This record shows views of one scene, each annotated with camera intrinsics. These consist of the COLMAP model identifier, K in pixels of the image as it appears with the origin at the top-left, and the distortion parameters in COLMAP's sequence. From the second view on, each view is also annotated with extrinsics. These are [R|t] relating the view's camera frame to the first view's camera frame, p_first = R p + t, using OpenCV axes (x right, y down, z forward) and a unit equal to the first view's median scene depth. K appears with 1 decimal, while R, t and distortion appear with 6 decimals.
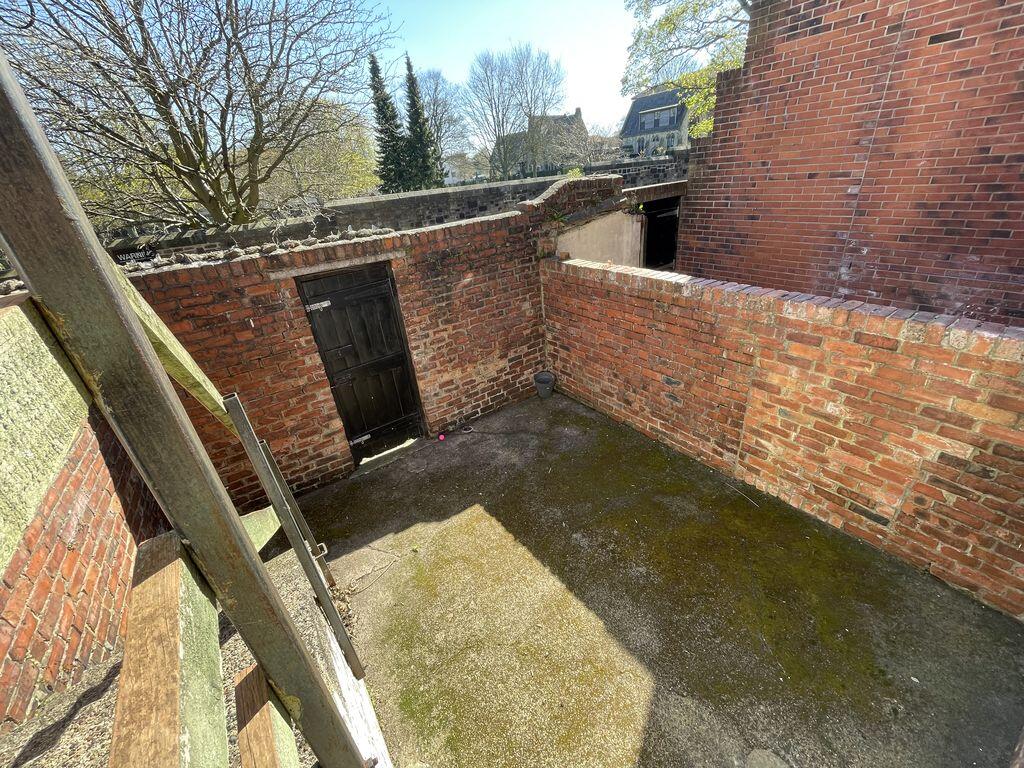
lens RADIAL K [[416.6, 0, 512.1], [0, 416.6, 384.6], [0, 0, 1]] dist [-0.003518, -0.000727]
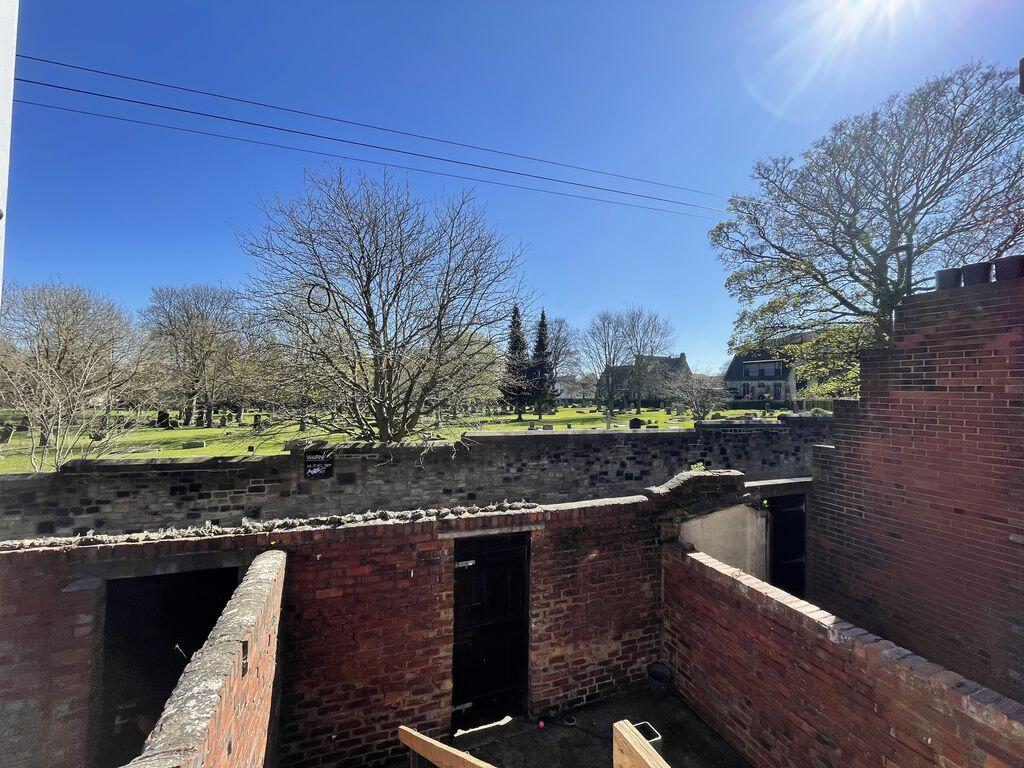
lens RADIAL K [[416.6, 0, 510.8], [0, 416.6, 381.9], [0, 0, 1]] dist [-0.003518, -0.000727]
pose [[0.963698, 0.106129, -0.244994, -0.091994], [-0.208175, 0.873237, -0.440591, -0.117984], [0.167179, 0.475598, 0.863630, -0.168977]]
